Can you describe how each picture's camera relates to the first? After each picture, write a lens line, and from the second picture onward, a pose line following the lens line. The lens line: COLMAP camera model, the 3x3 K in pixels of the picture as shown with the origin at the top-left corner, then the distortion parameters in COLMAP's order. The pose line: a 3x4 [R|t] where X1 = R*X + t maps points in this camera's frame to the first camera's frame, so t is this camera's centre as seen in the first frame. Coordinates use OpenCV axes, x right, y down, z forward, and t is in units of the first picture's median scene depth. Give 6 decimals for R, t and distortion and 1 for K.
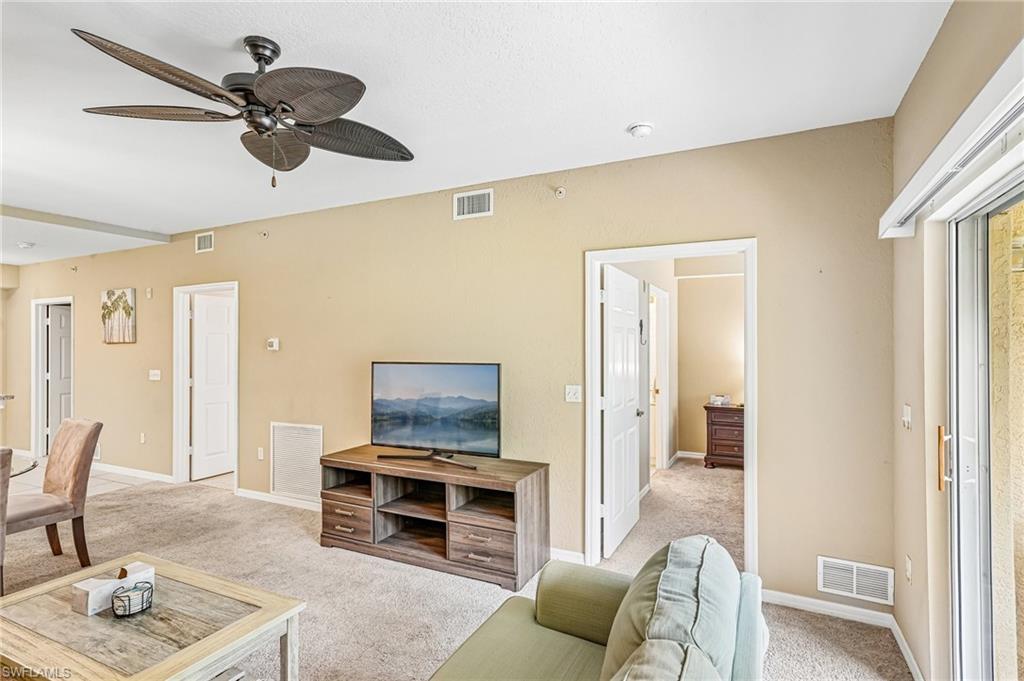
lens RADIAL K [[515.1, 0, 512.0], [0, 515.1, 340.5], [0, 0, 1]] dist [0.002335, 0.002020]
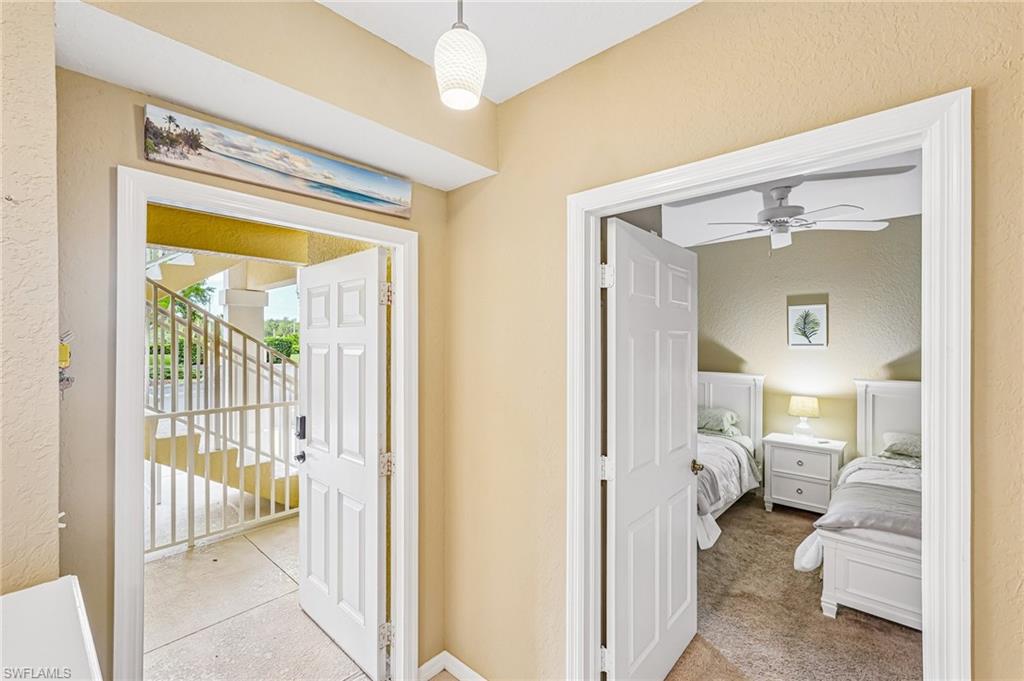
lens RADIAL K [[448.1, 0, 512.0], [0, 448.1, 340.5], [0, 0, 1]] dist [-0.013130, 0.008622]
pose [[0.967300, 0.003698, -0.253609, -1.123239], [-0.001945, 0.999972, 0.007166, -0.003753], [0.253628, -0.006438, 0.967280, 0.949588]]
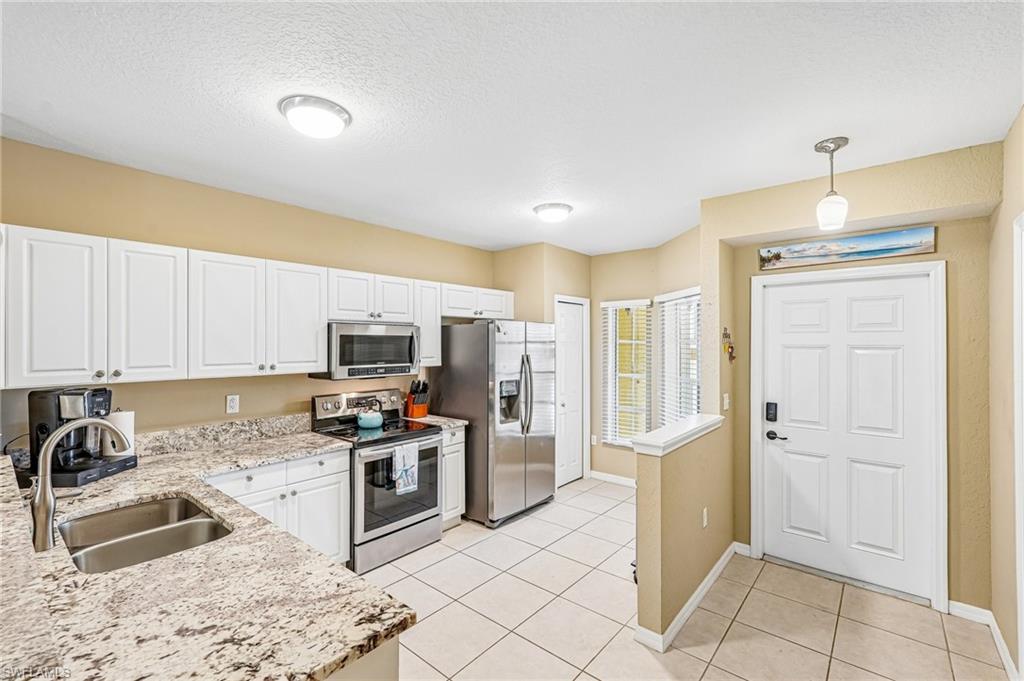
lens RADIAL K [[448.1, 0, 512.0], [0, 448.1, 340.5], [0, 0, 1]] dist [-0.013130, 0.008622]
pose [[-0.220926, -0.000640, -0.975290, -0.721281], [0.009452, 0.999951, -0.002797, -0.006064], [0.975245, -0.009836, -0.220909, 0.936901]]
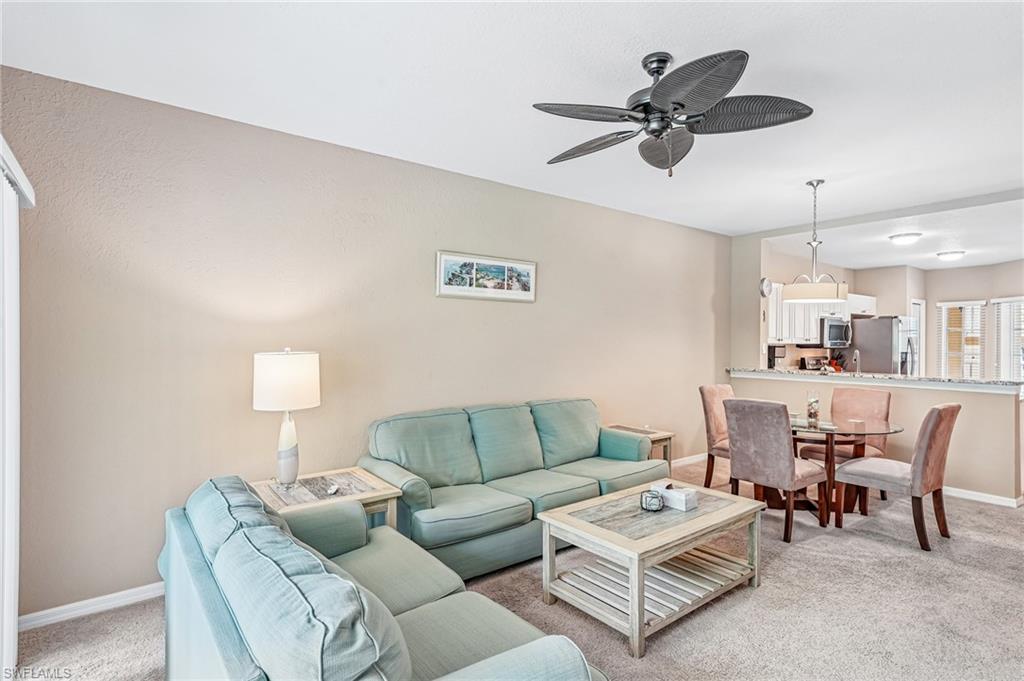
lens RADIAL K [[515.1, 0, 512.0], [0, 515.1, 340.5], [0, 0, 1]] dist [0.002335, 0.002020]
pose [[-0.428195, 0.004212, -0.903677, 0.267822], [0.003765, 0.999989, 0.002877, 0.016431], [0.903679, -0.002170, -0.428206, 0.426507]]
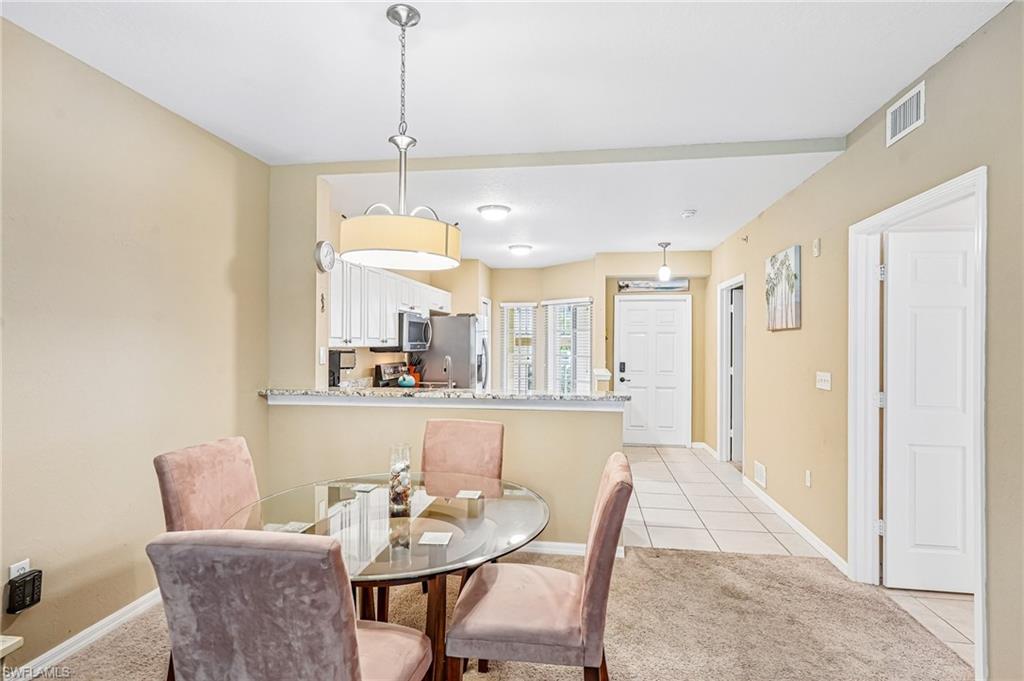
lens RADIAL K [[515.1, 0, 512.0], [0, 515.1, 340.5], [0, 0, 1]] dist [0.002335, 0.002020]
pose [[0.323044, 0.003424, -0.946378, -0.237855], [0.002573, 0.999987, 0.004496, 0.016369], [0.946380, -0.003887, 0.323031, 0.459053]]
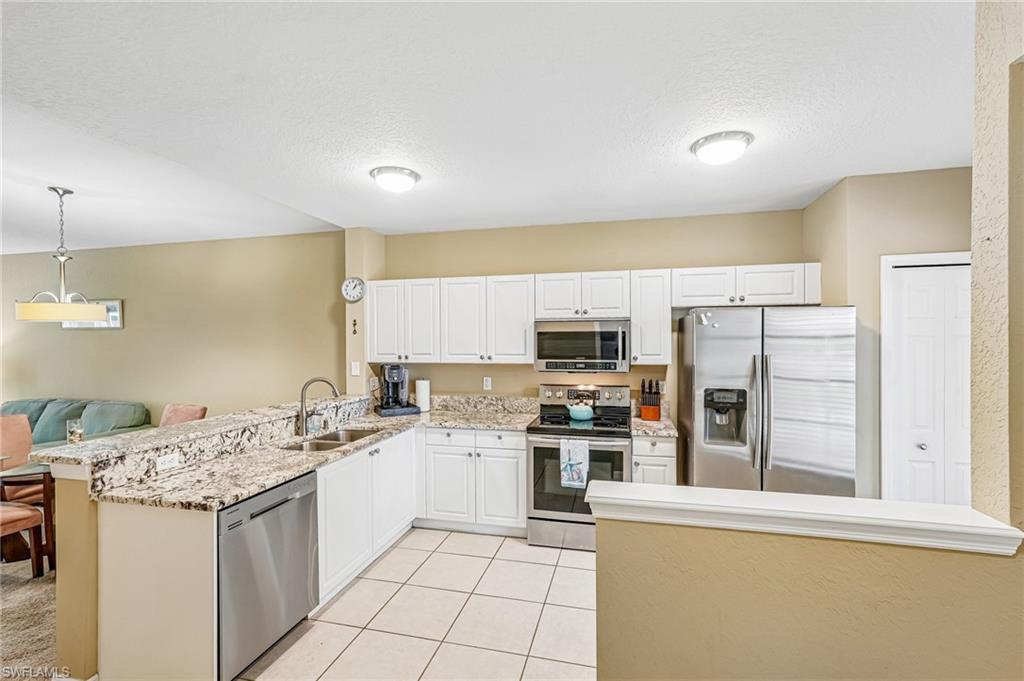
lens RADIAL K [[444.8, 0, 512.0], [0, 444.8, 340.5], [0, 0, 1]] dist [0.004748, 0.000249]
pose [[-0.971808, 0.011157, -0.235508, -1.045264], [0.011959, 0.999927, -0.001976, -0.003704], [0.235468, -0.004736, -0.971870, 1.223103]]
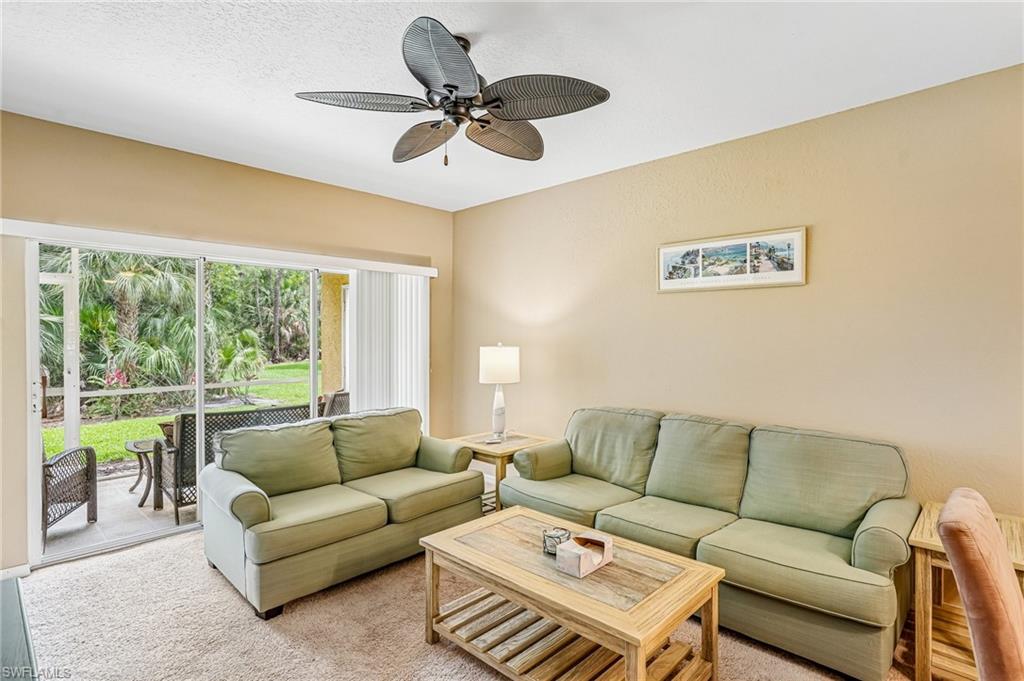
lens RADIAL K [[515.1, 0, 512.0], [0, 515.1, 340.5], [0, 0, 1]] dist [0.002335, 0.002020]
pose [[-0.955945, -0.004033, 0.293518, -0.334468], [-0.003438, 0.999991, 0.002543, 0.018513], [-0.293526, 0.001422, -0.955950, 0.729340]]
